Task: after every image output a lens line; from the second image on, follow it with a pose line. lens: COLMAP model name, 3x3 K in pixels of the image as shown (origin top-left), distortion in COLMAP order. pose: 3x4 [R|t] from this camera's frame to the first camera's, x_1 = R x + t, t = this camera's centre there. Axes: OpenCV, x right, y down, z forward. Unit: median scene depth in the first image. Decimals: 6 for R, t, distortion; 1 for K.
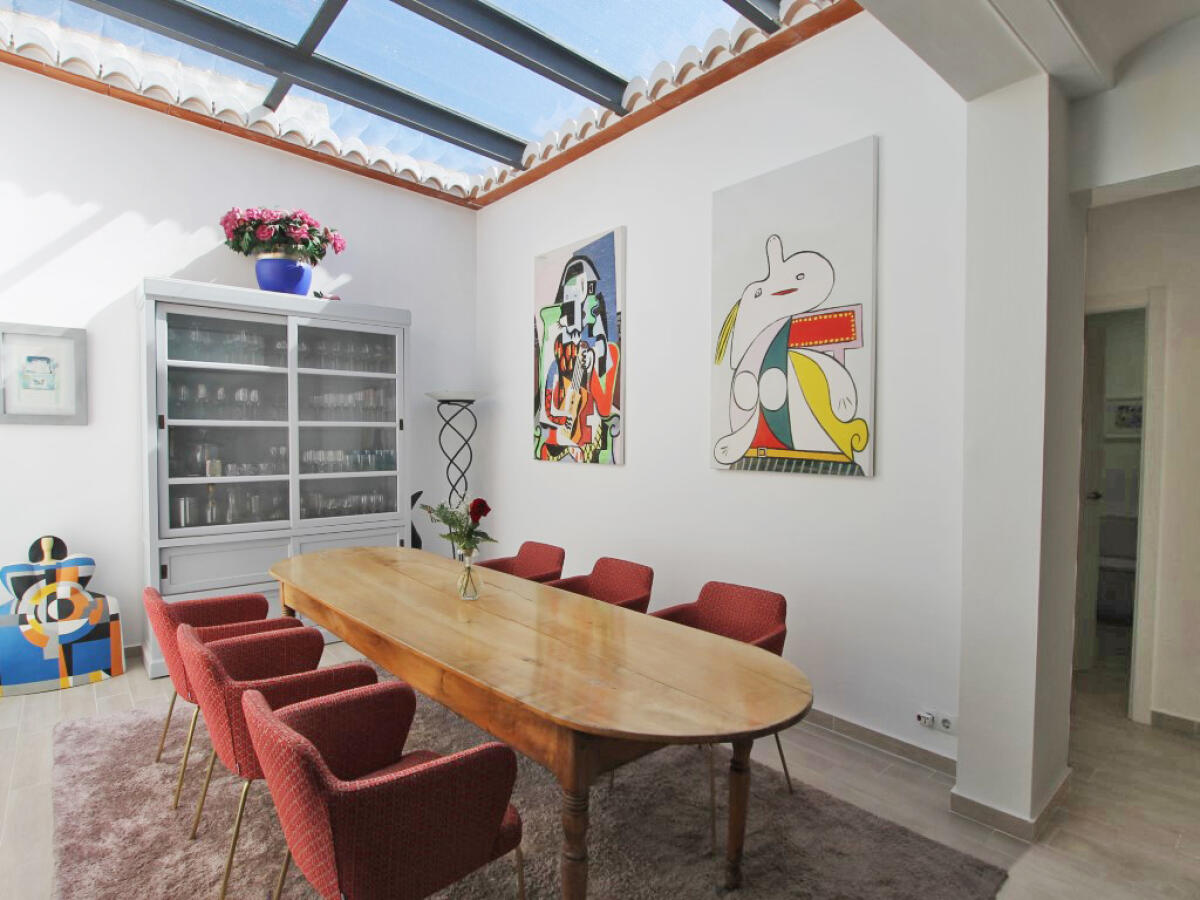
lens RADIAL K [[636.3, 0, 595.1], [0, 636.3, 462.2], [0, 0, 1]] dist [-0.030164, 0.002024]
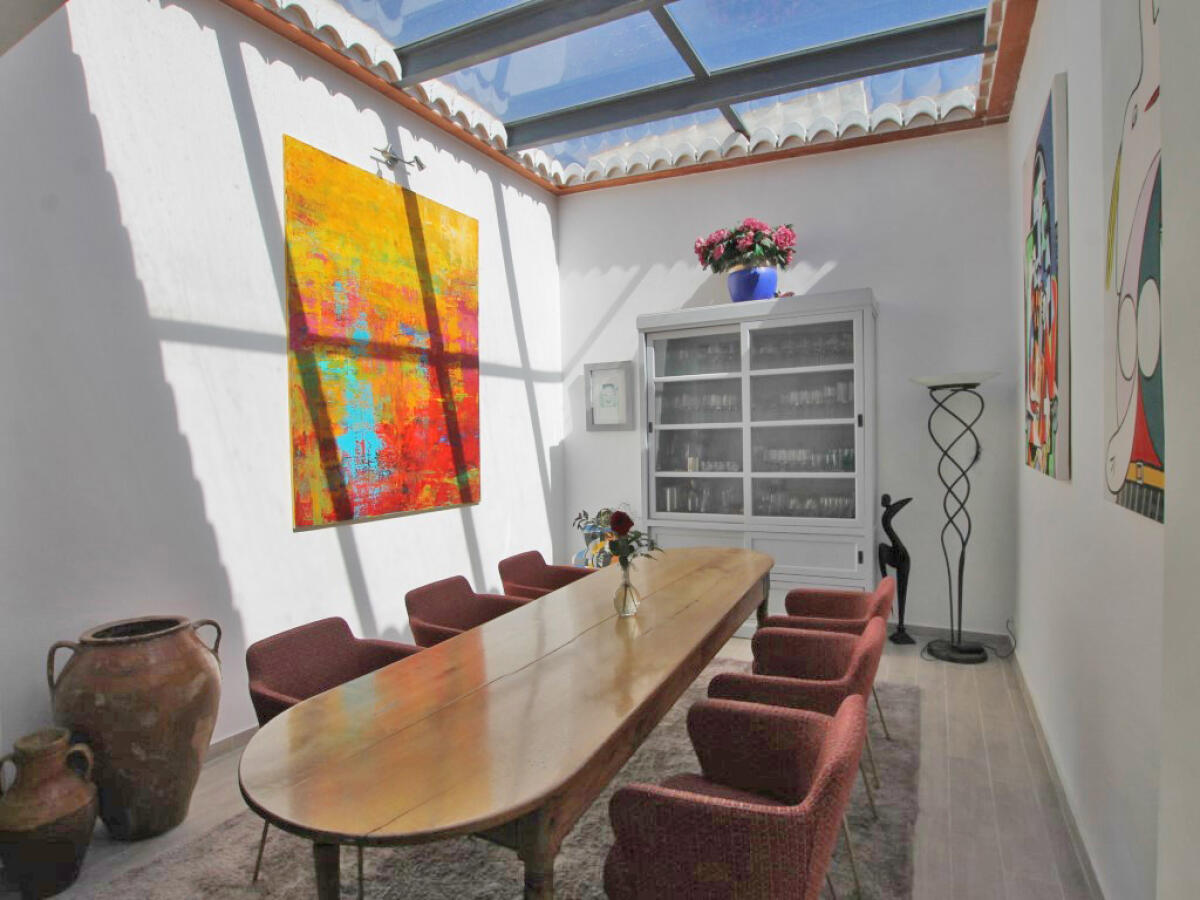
lens RADIAL K [[636.3, 0, 595.1], [0, 636.3, 462.2], [0, 0, 1]] dist [-0.030164, 0.002024]
pose [[0.365998, 0.027835, -0.930199, 0.418903], [-0.009533, 0.999612, 0.026161, -0.023310], [0.930567, -0.000707, 0.366121, 0.376800]]
